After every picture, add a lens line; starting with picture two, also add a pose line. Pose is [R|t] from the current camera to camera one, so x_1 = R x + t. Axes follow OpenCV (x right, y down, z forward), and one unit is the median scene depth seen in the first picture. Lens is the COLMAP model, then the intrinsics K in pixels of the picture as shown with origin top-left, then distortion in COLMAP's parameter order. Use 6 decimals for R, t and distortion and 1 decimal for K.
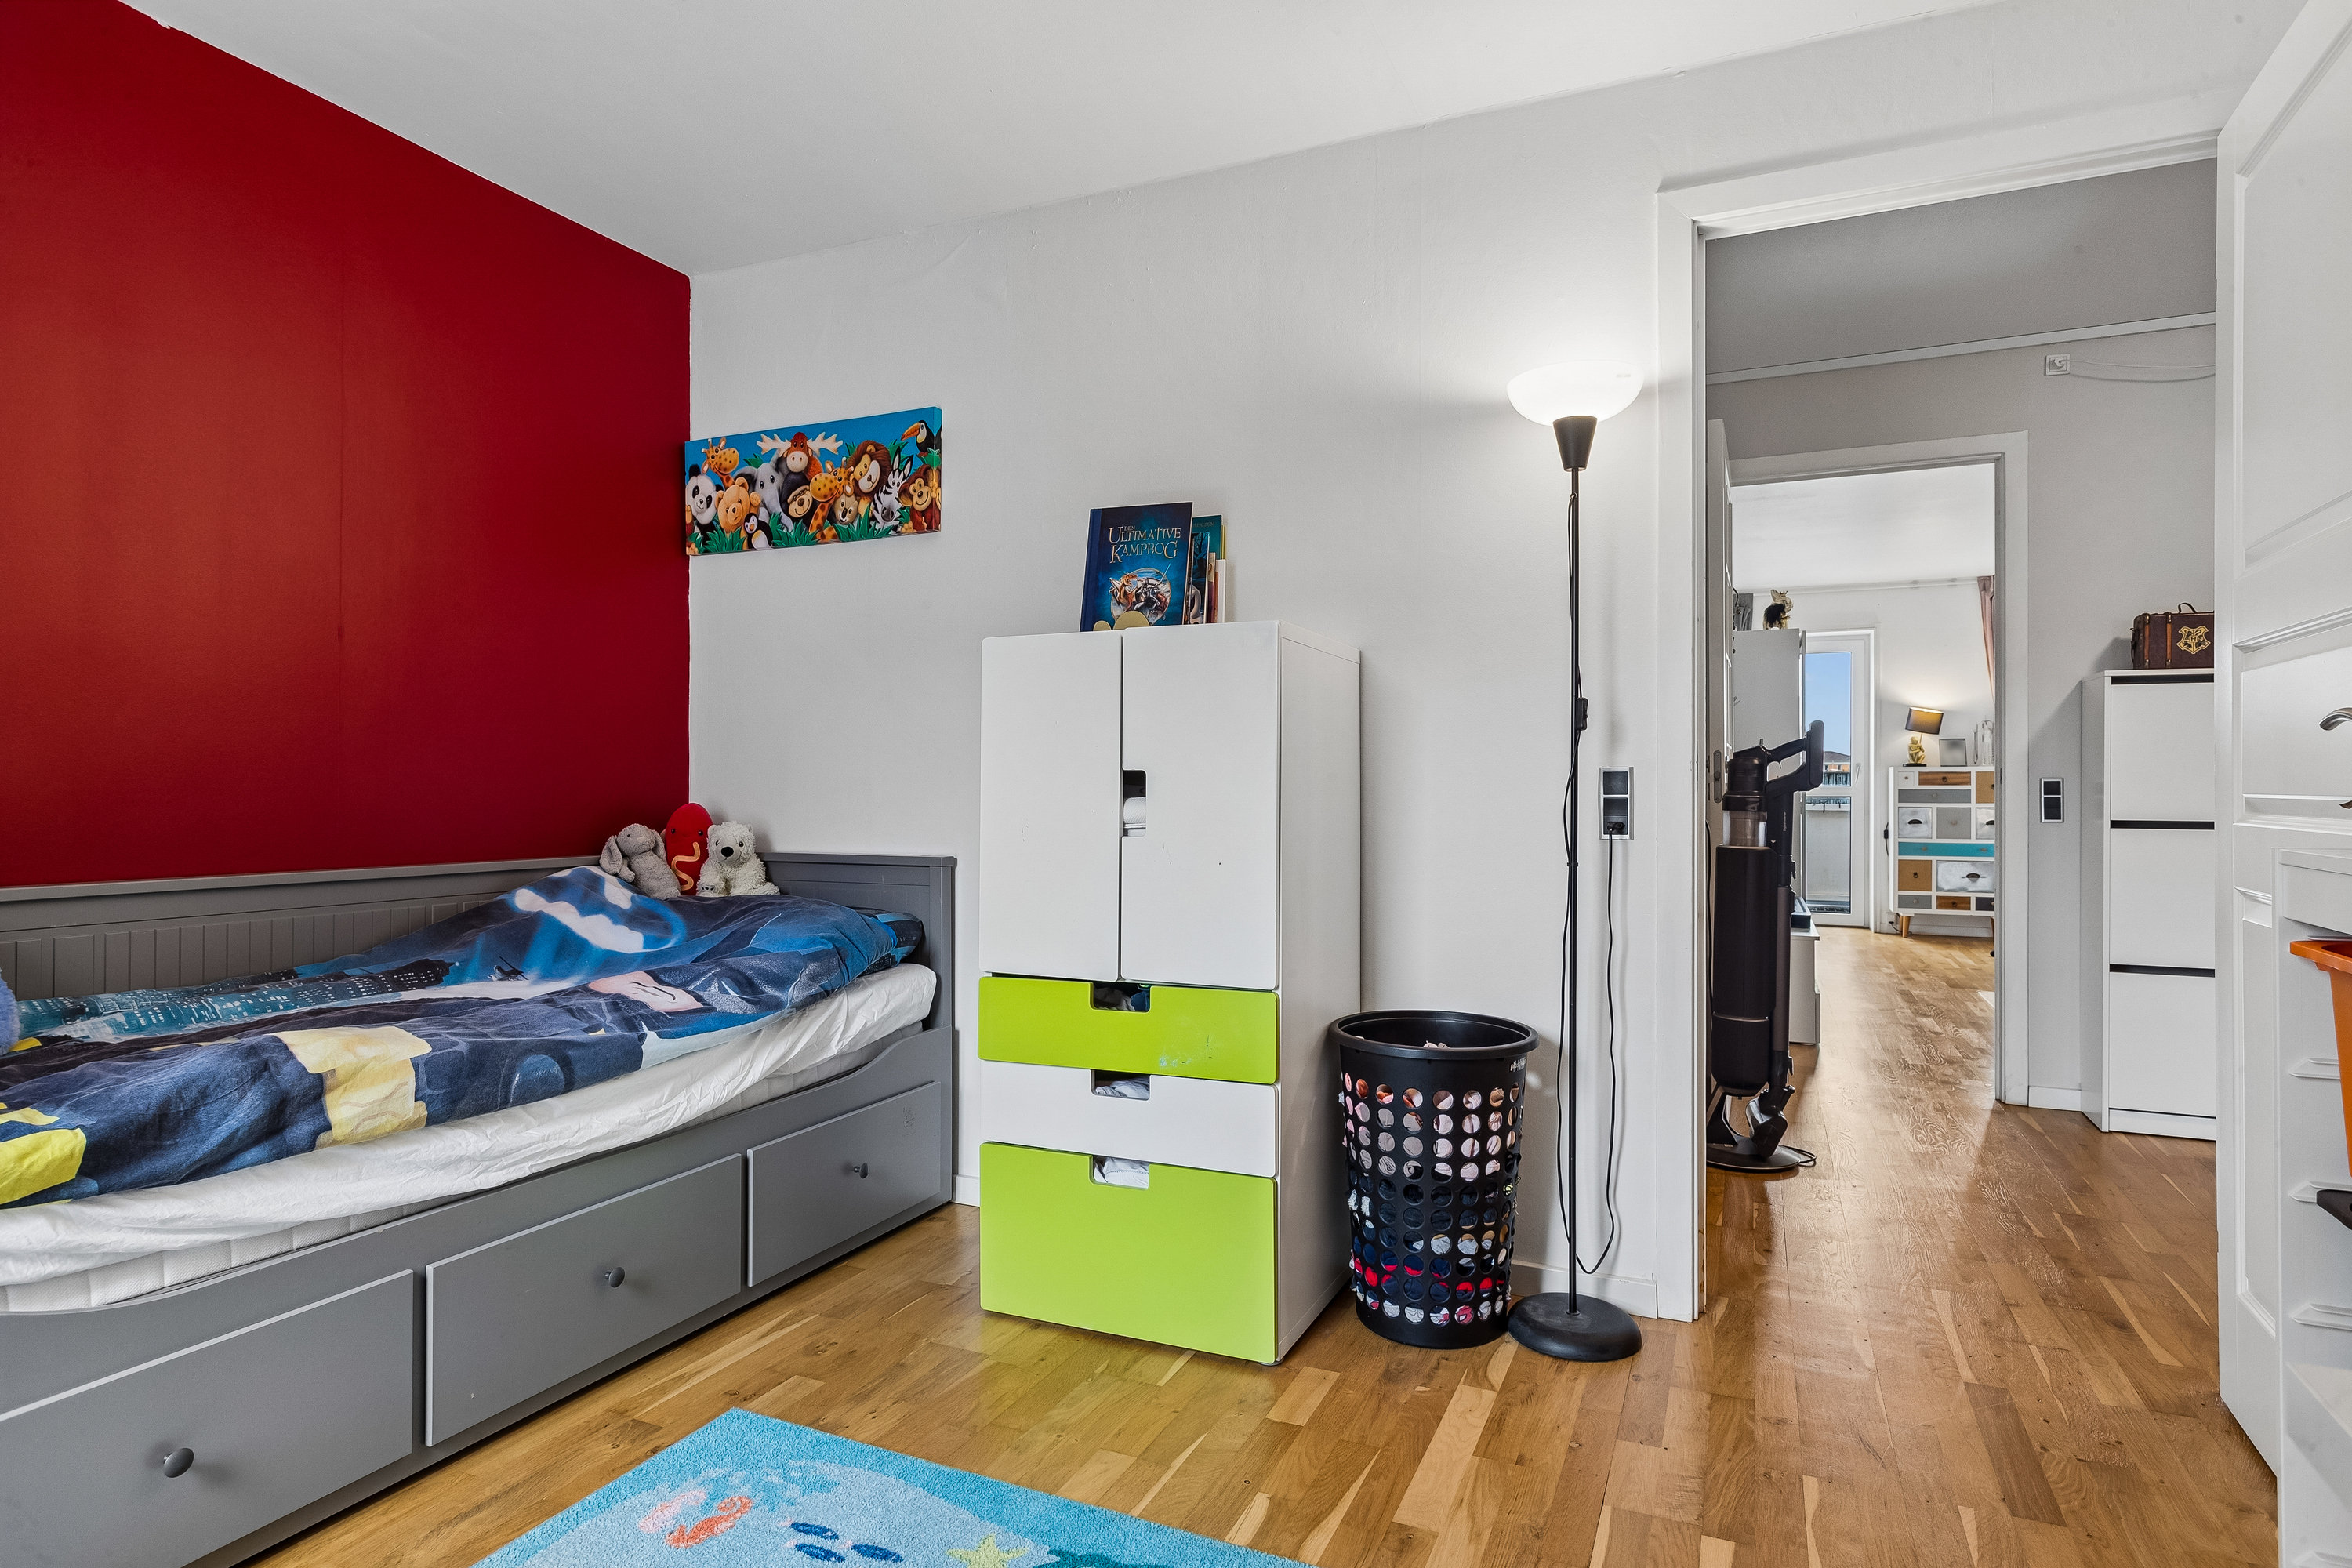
lens RADIAL K [[1273.6, 0, 1175.0], [0, 1273.6, 780.3], [0, 0, 1]] dist [-0.001011, -0.000784]
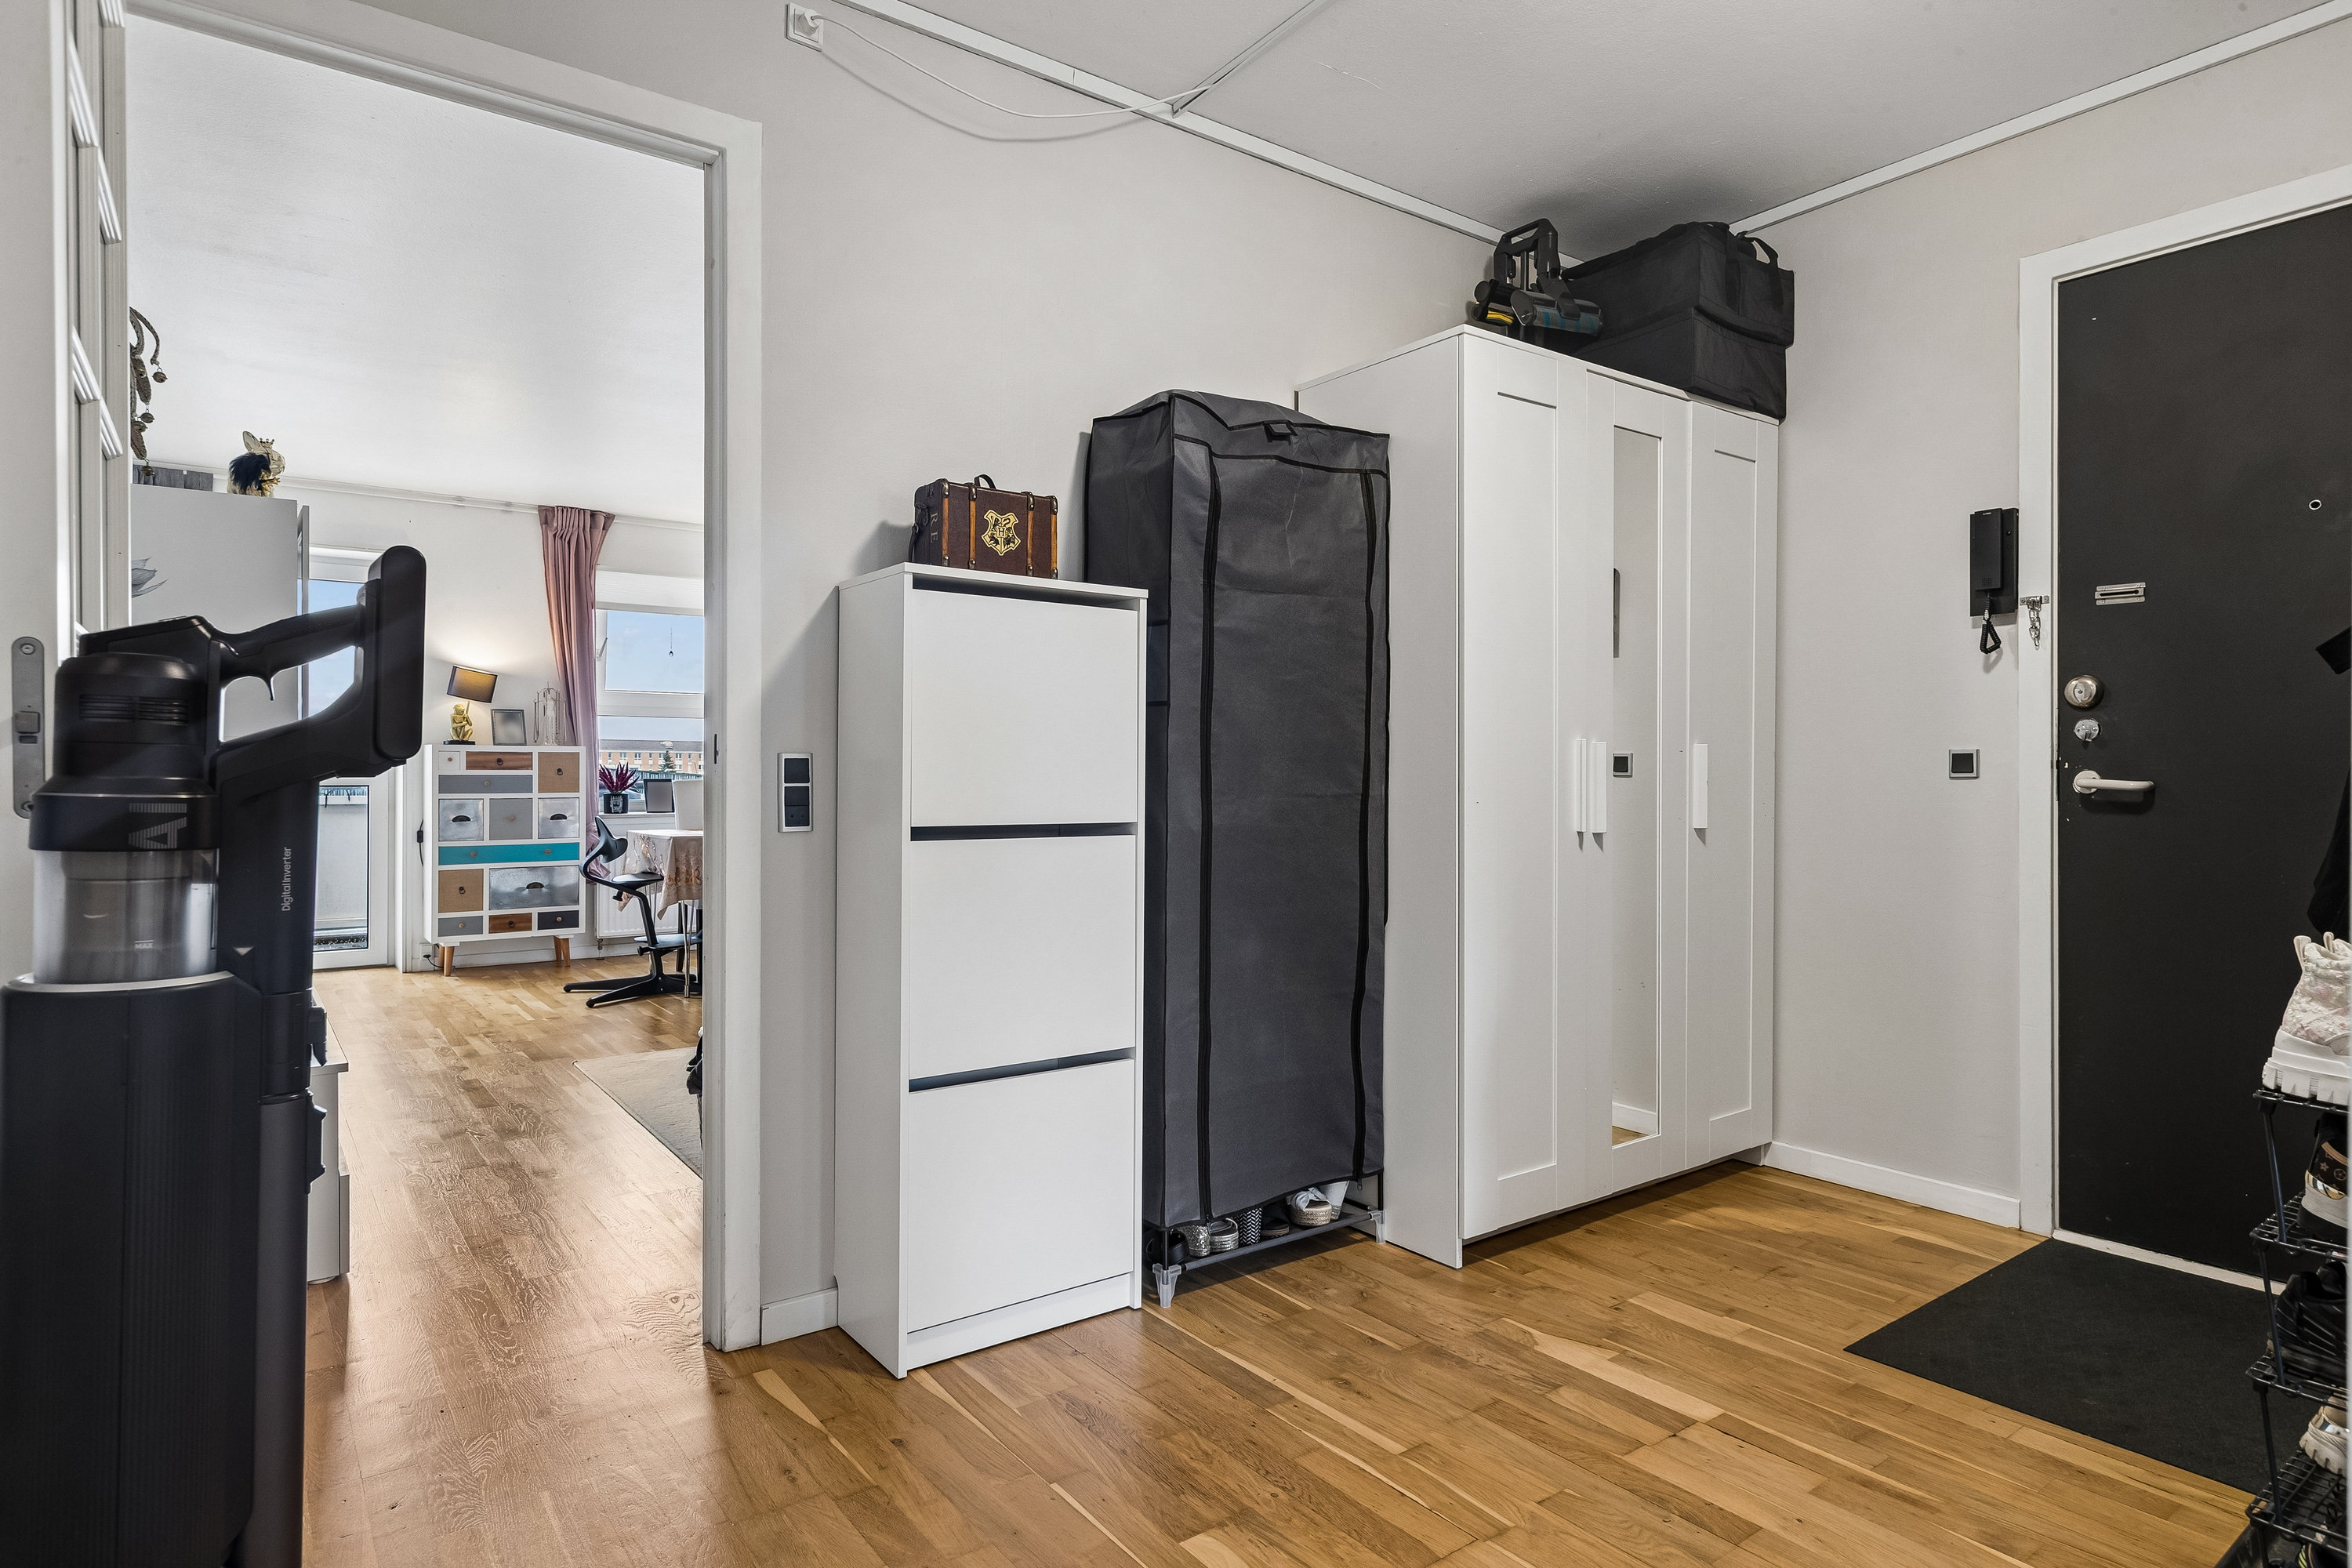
lens RADIAL K [[1287.4, 0, 1178.9], [0, 1287.4, 779.7], [0, 0, 1]] dist [0.003860, -0.001815]
pose [[0.485005, -0.003327, 0.874505, 0.340030], [-0.005474, 0.999962, 0.006840, 0.006514], [-0.874494, -0.008104, 0.484968, 0.721782]]
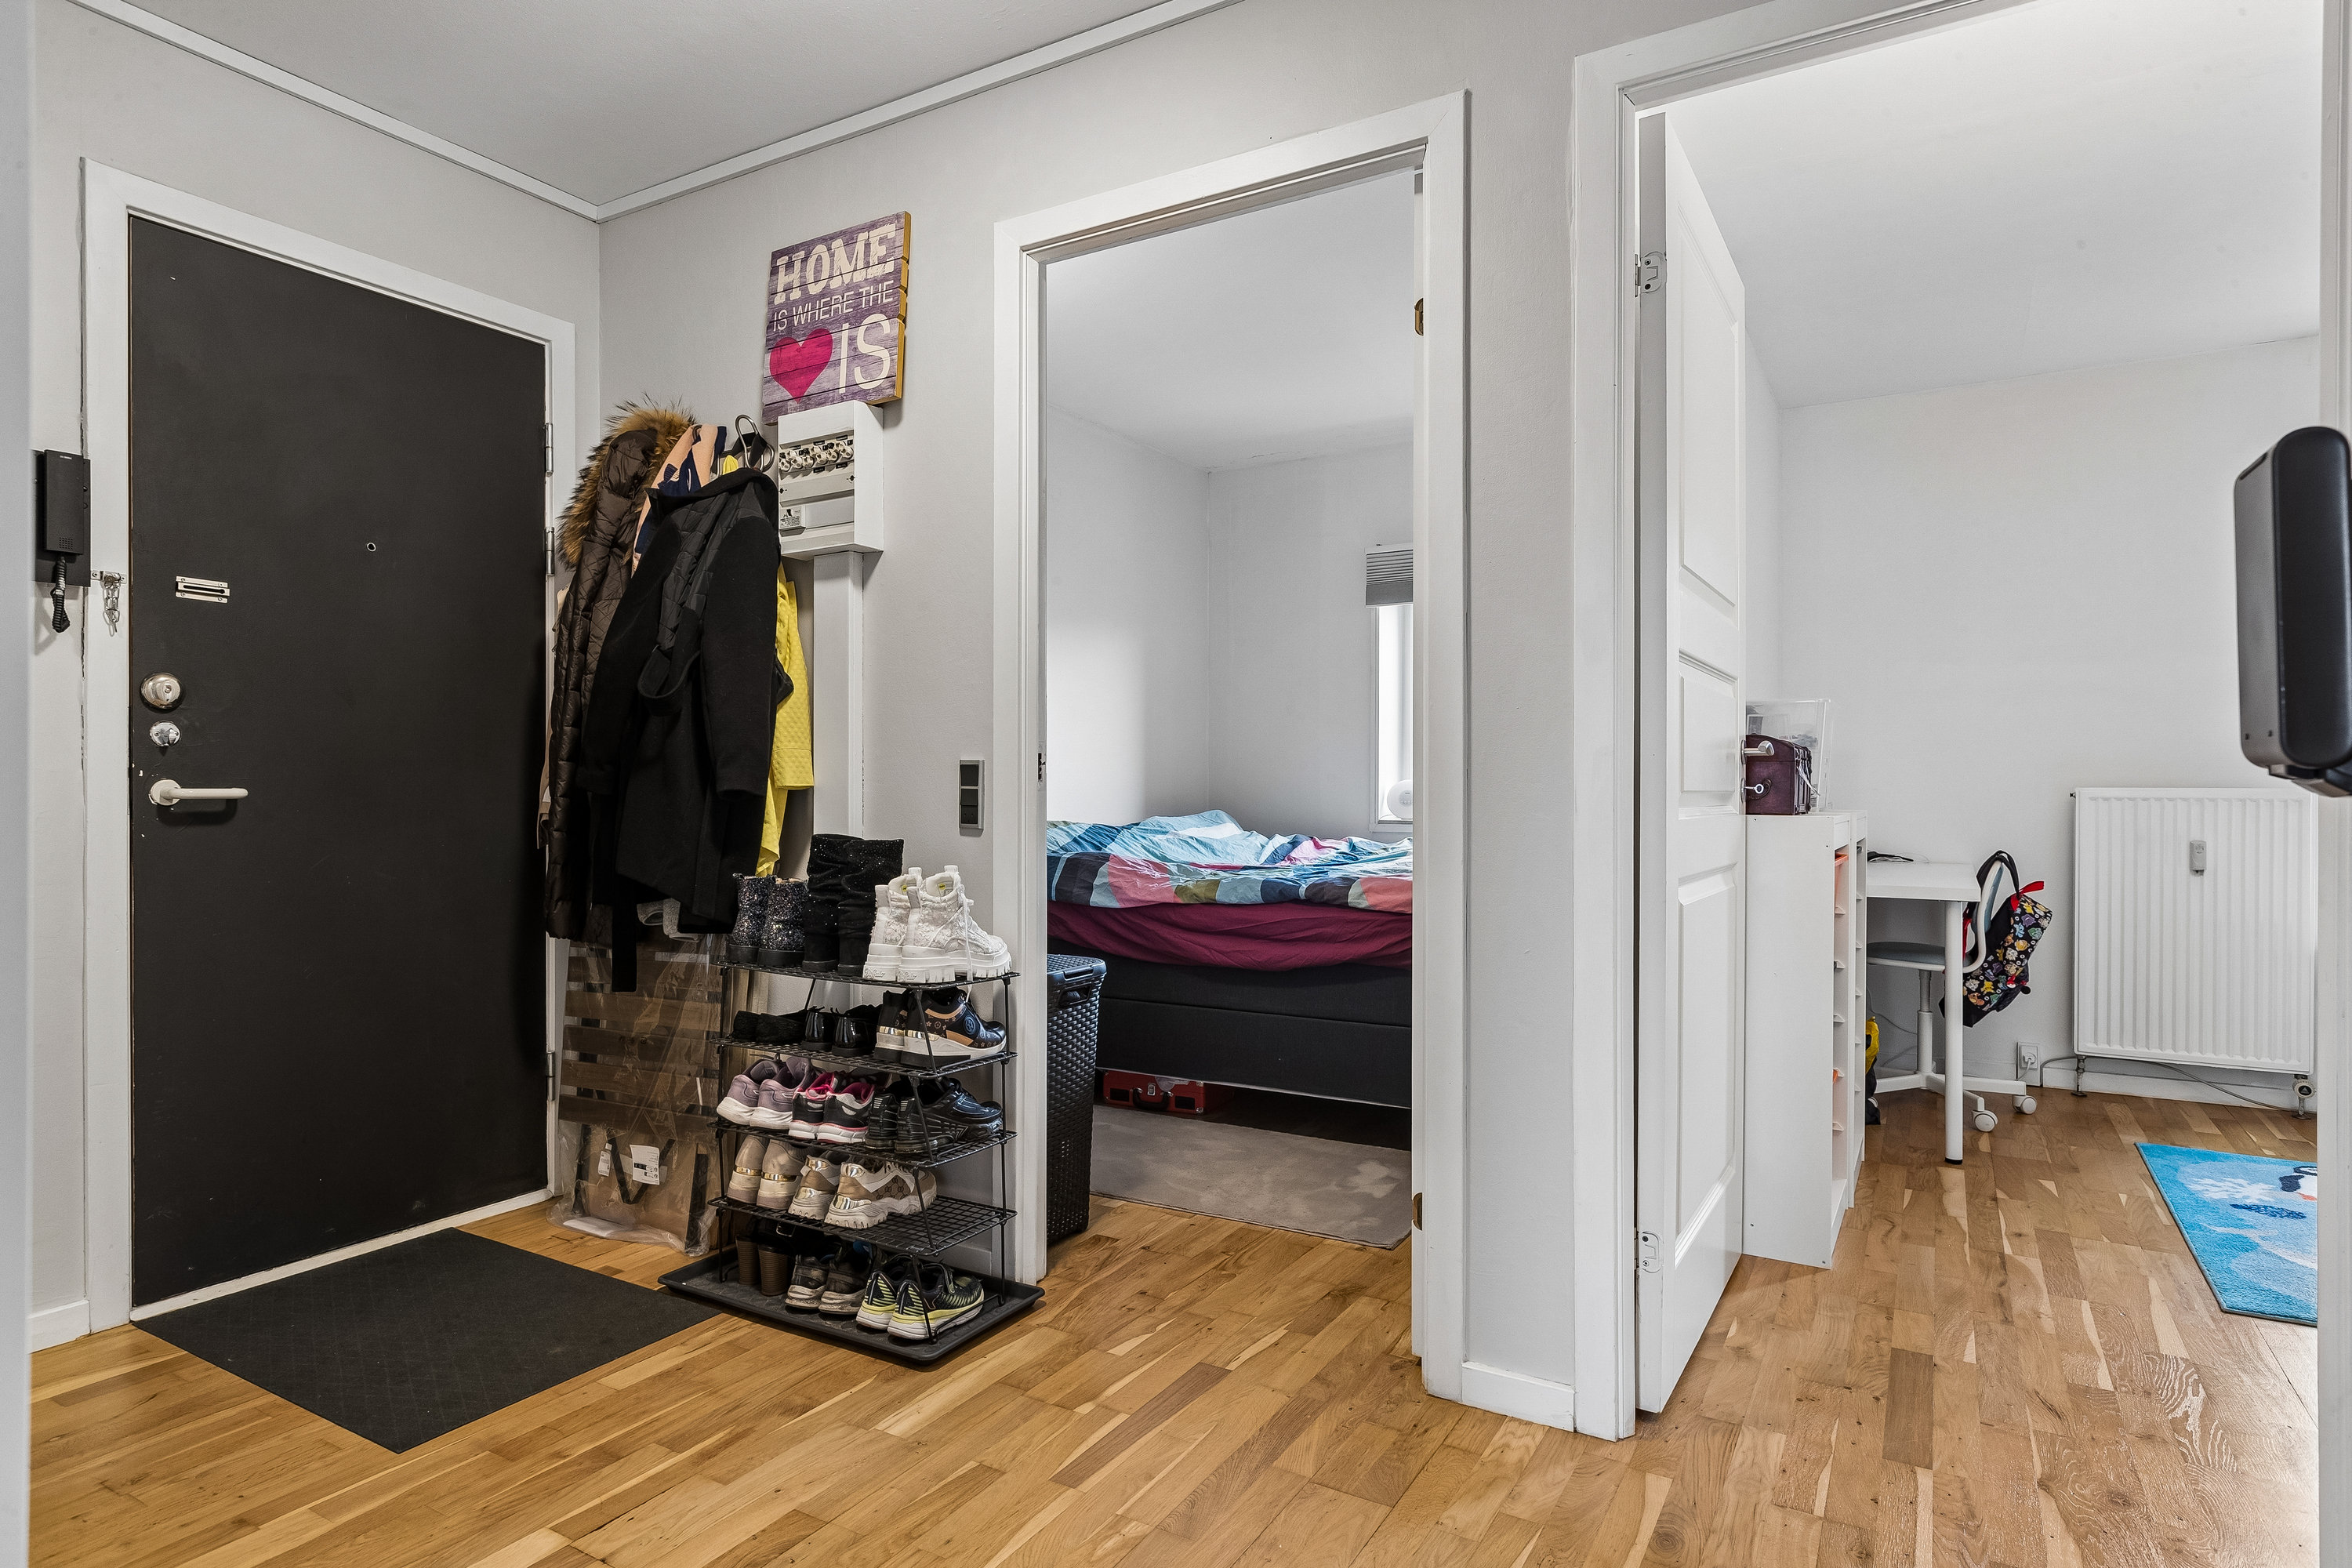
lens RADIAL K [[1287.4, 0, 1178.9], [0, 1287.4, 779.7], [0, 0, 1]] dist [0.003860, -0.001815]
pose [[-0.994156, -0.003142, 0.107906, 0.703496], [-0.004308, 0.999935, -0.010577, 0.008849], [-0.107866, -0.010980, -0.994105, 1.312762]]
